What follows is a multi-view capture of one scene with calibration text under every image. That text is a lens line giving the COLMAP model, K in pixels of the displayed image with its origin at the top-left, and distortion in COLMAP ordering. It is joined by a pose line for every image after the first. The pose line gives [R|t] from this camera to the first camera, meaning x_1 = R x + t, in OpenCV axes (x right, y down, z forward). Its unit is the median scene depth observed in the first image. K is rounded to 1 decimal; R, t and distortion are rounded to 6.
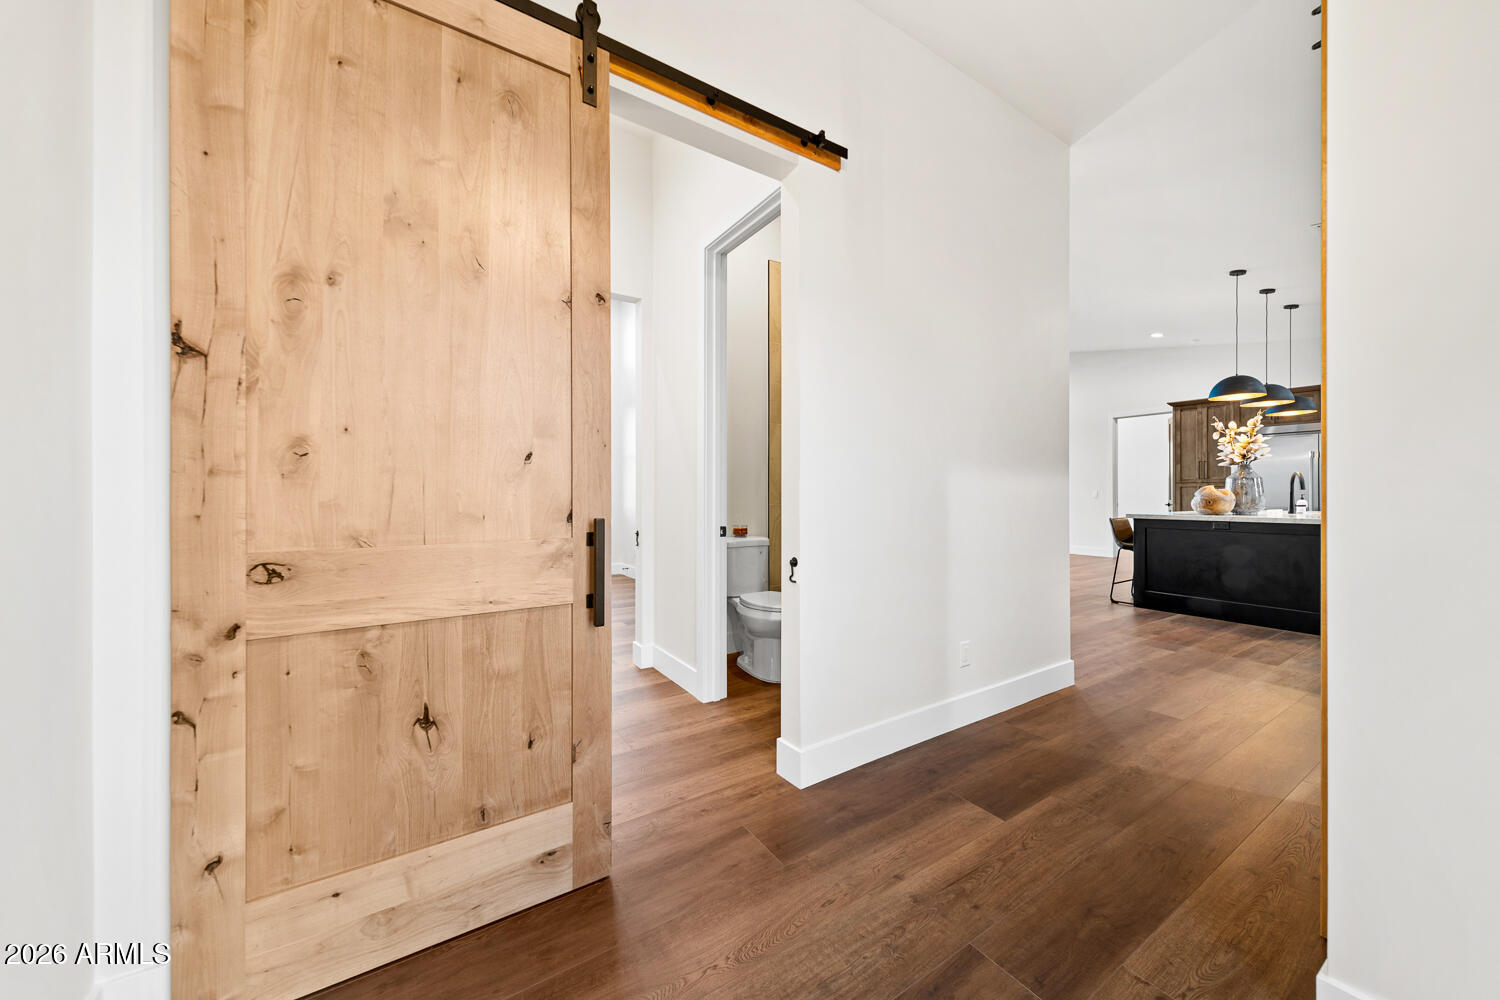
lens RADIAL K [[537.5, 0, 753.3], [0, 537.5, 498.0], [0, 0, 1]] dist [0.011701, -0.003888]
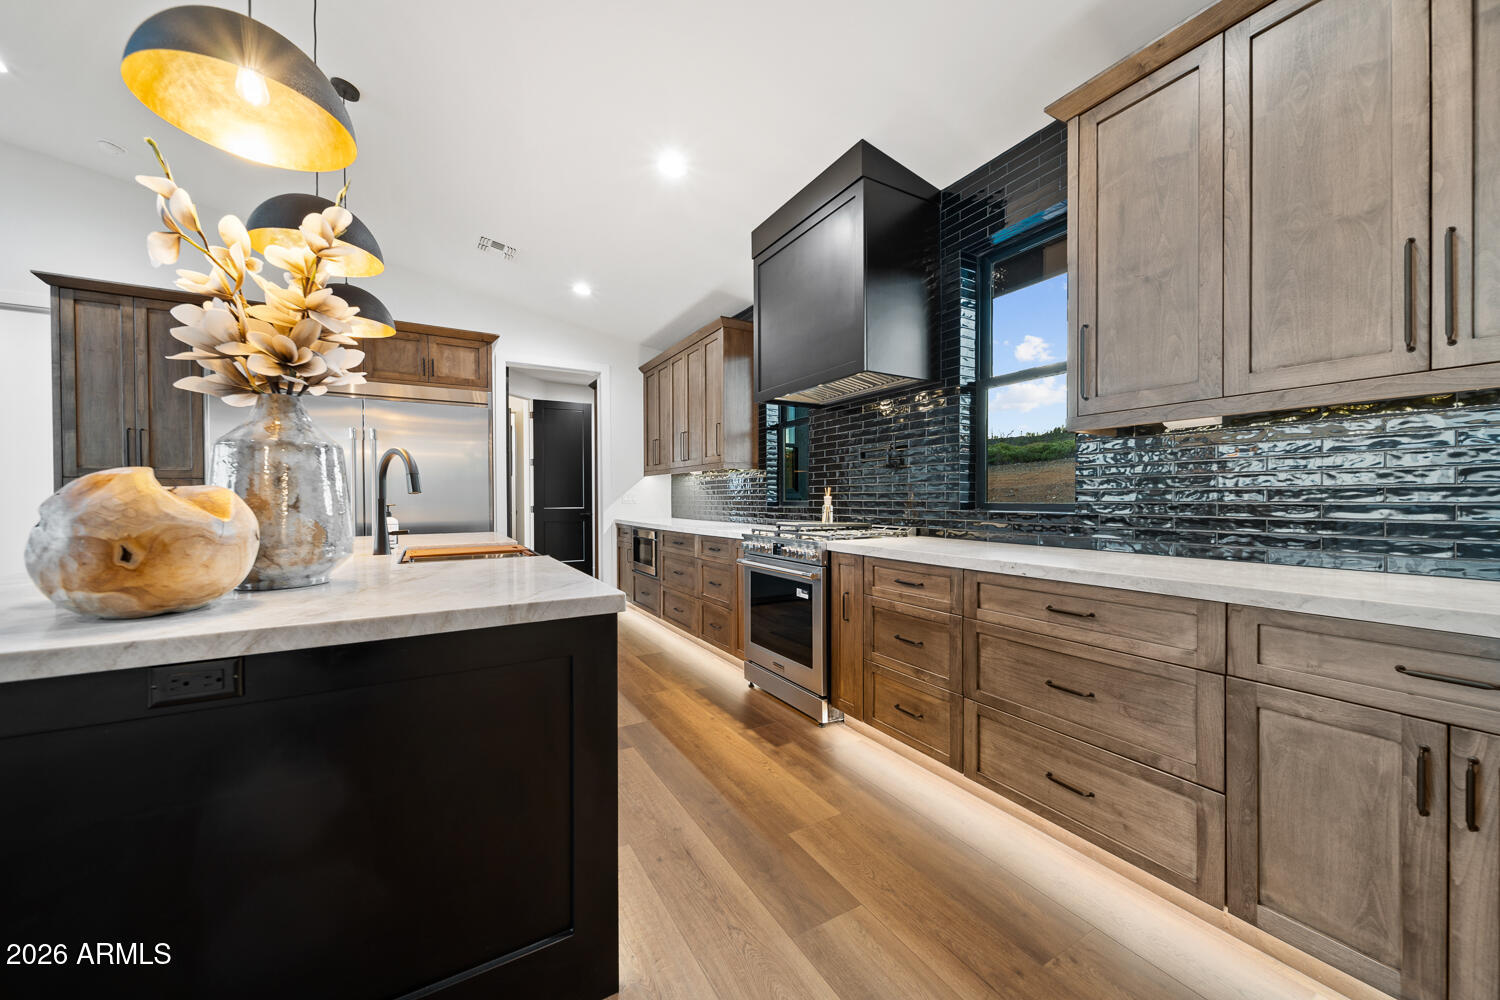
lens RADIAL K [[537.5, 0, 749.0], [0, 537.5, 501.7], [0, 0, 1]] dist [0.011701, -0.003888]
pose [[0.049604, -0.002745, 0.998765, 0.656553], [0.010461, 0.999943, 0.002229, -0.008112], [-0.998714, 0.010337, 0.049630, 0.762598]]
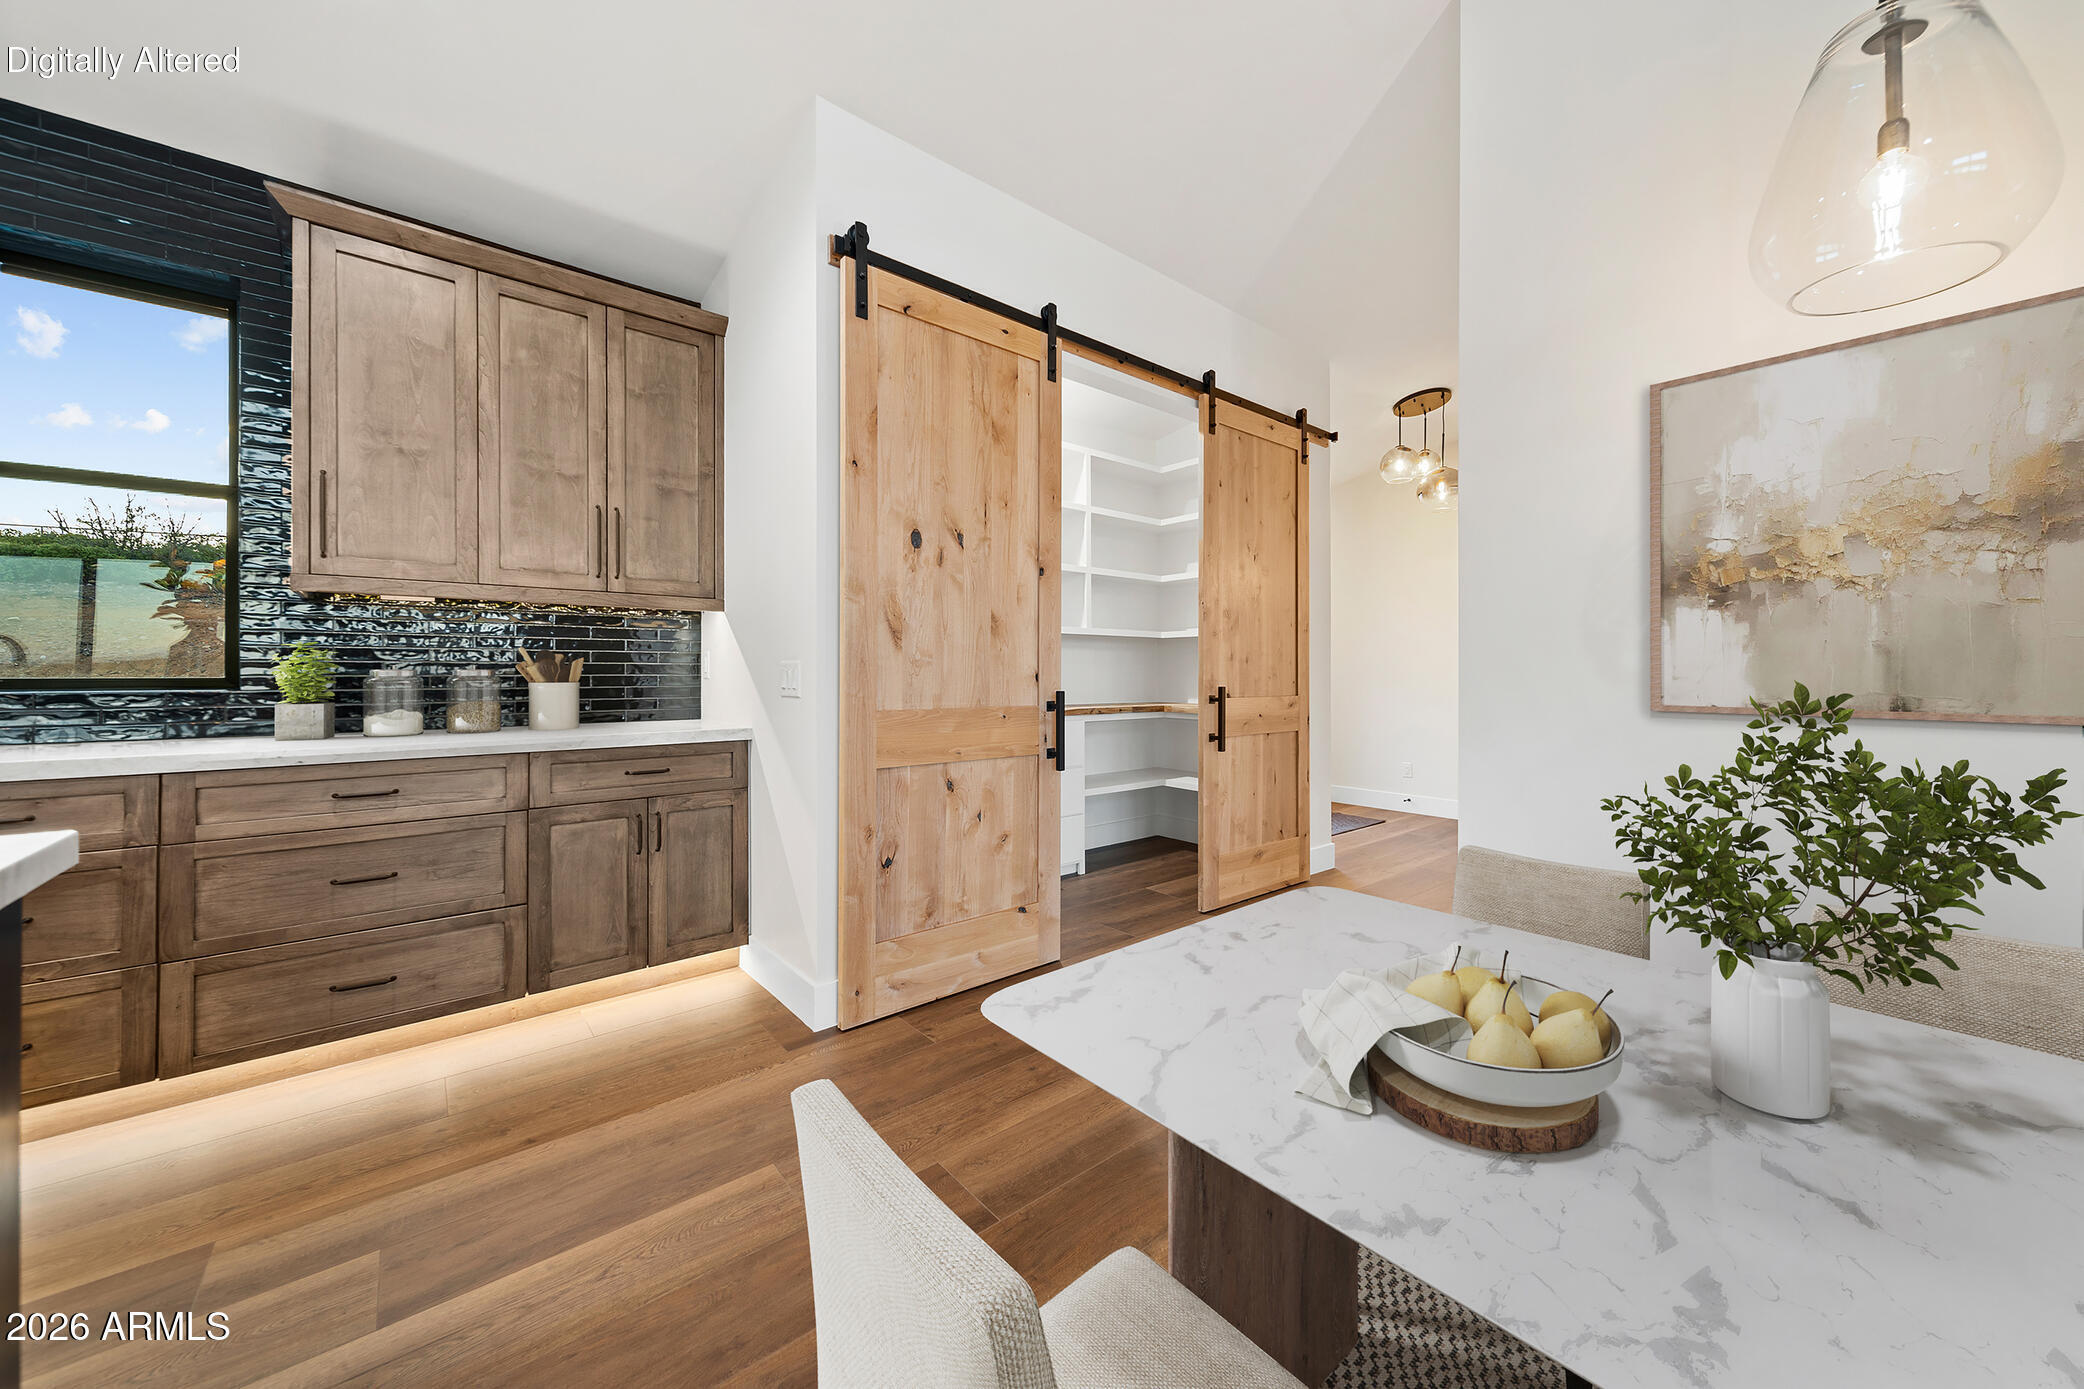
lens RADIAL K [[746.8, 0, 1029.1], [0, 746.8, 675.0], [0, 0, 1]] dist [0.011701, -0.003888]
pose [[-0.994618, 0.003587, -0.103545, 0.668826], [0.002411, 0.999931, 0.011477, -0.008963], [0.103579, 0.011166, -0.994559, 1.041666]]
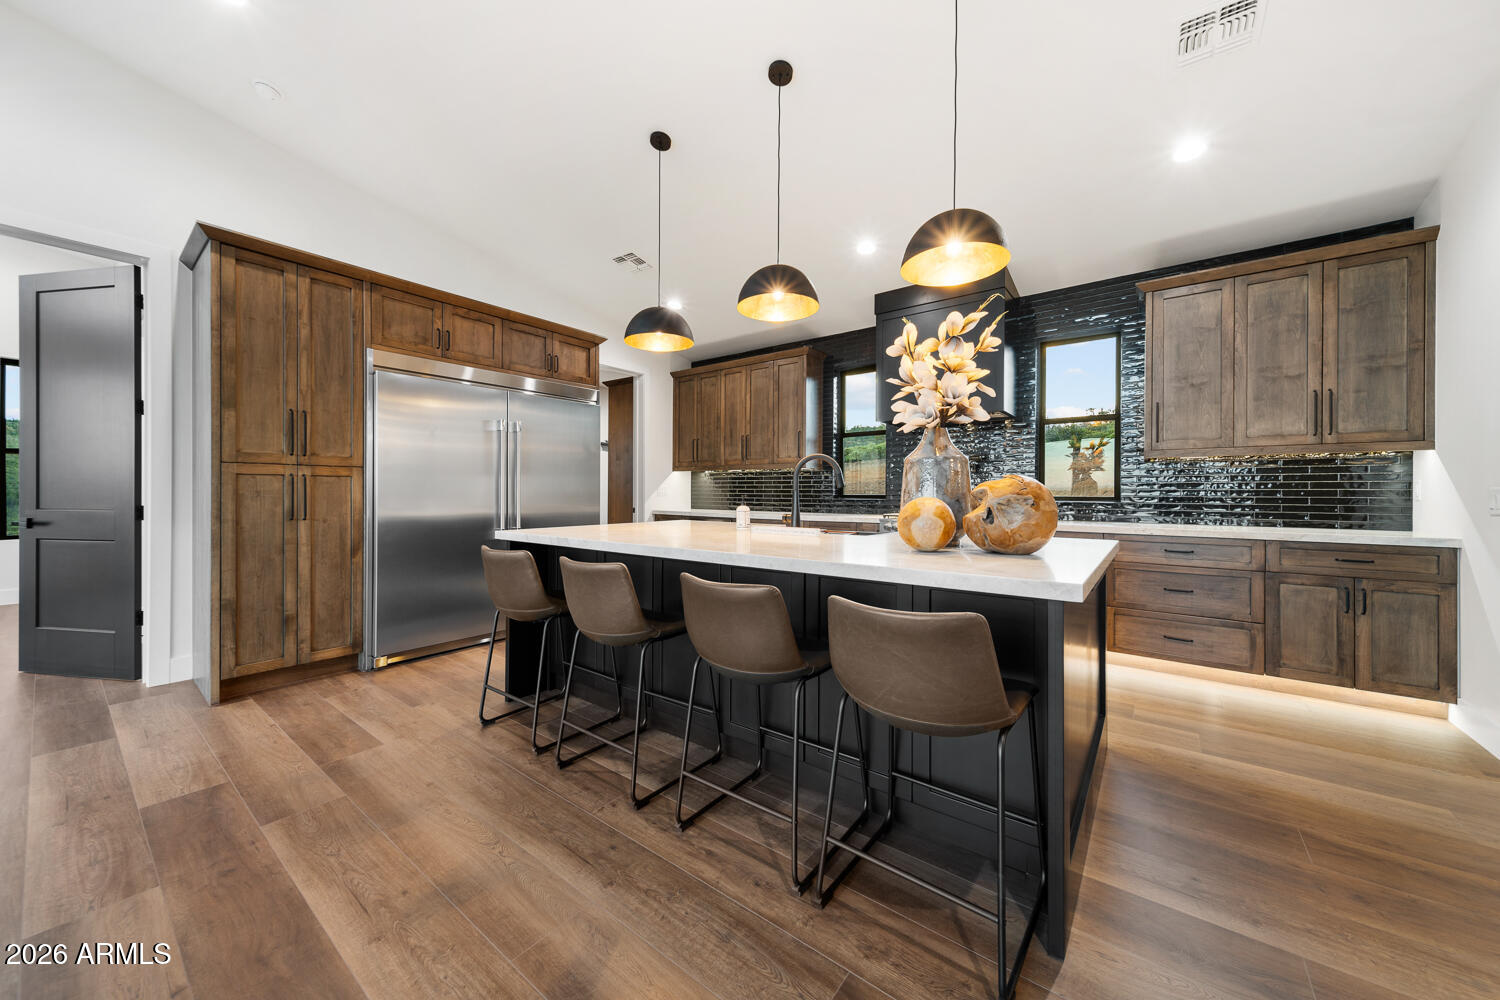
lens RADIAL K [[537.5, 0, 757.3], [0, 537.5, 489.2], [0, 0, 1]] dist [0.011701, -0.003888]
pose [[-0.331104, 0.008748, 0.943554, 0.547970], [0.003534, 0.999962, -0.008031, -0.009794], [-0.943588, 0.000676, -0.331122, 1.279734]]
